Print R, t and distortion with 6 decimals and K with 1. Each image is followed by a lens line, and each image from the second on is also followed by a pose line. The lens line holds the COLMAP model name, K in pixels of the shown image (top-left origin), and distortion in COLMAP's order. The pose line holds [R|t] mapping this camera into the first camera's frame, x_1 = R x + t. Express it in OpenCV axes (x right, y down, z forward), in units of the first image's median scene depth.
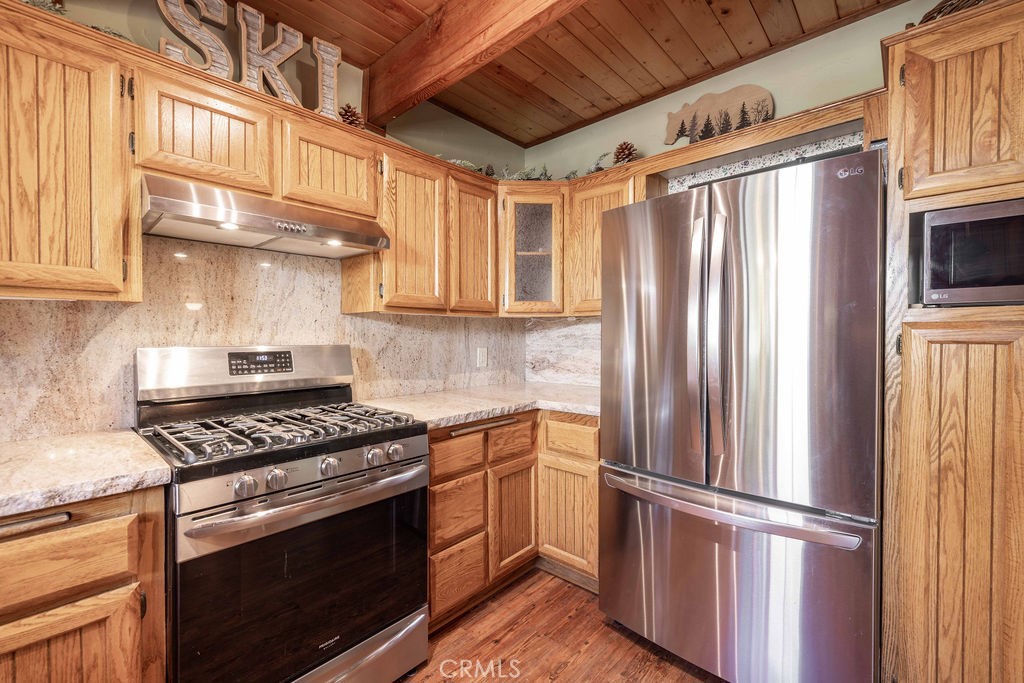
lens RADIAL K [[433.0, 0, 509.7], [0, 433.0, 338.9], [0, 0, 1]] dist [0.002108, 0.001186]
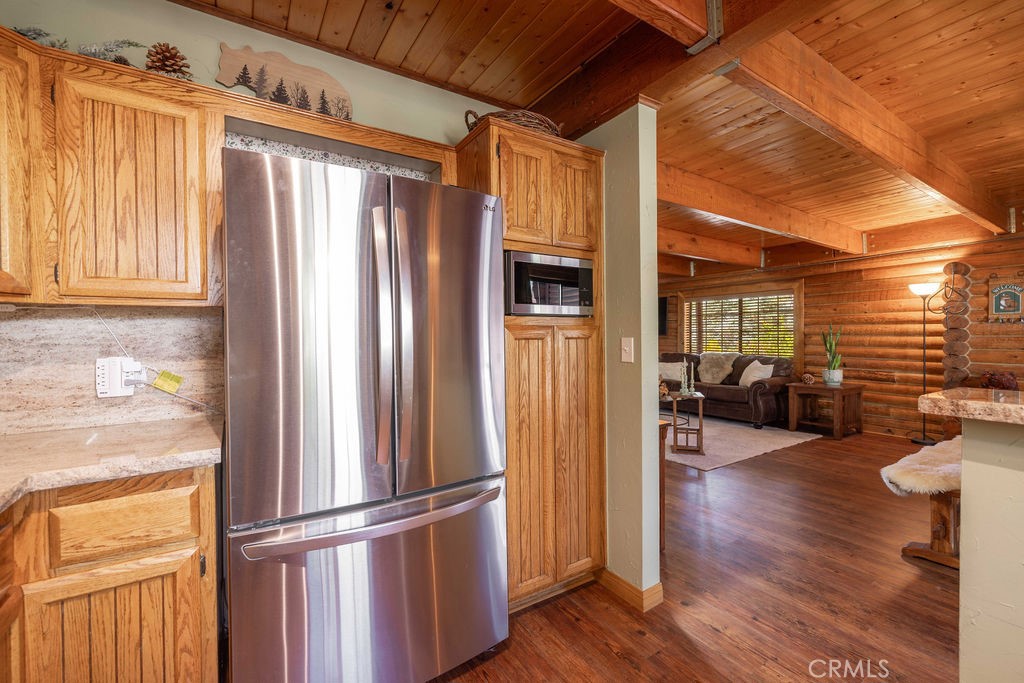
lens RADIAL K [[433.0, 0, 510.3], [0, 433.0, 338.4], [0, 0, 1]] dist [0.002108, 0.001186]
pose [[0.250494, -0.008762, 0.968078, -0.272516], [0.019481, 0.999802, 0.004008, -0.000453], [-0.967922, 0.017855, 0.250615, 0.375432]]
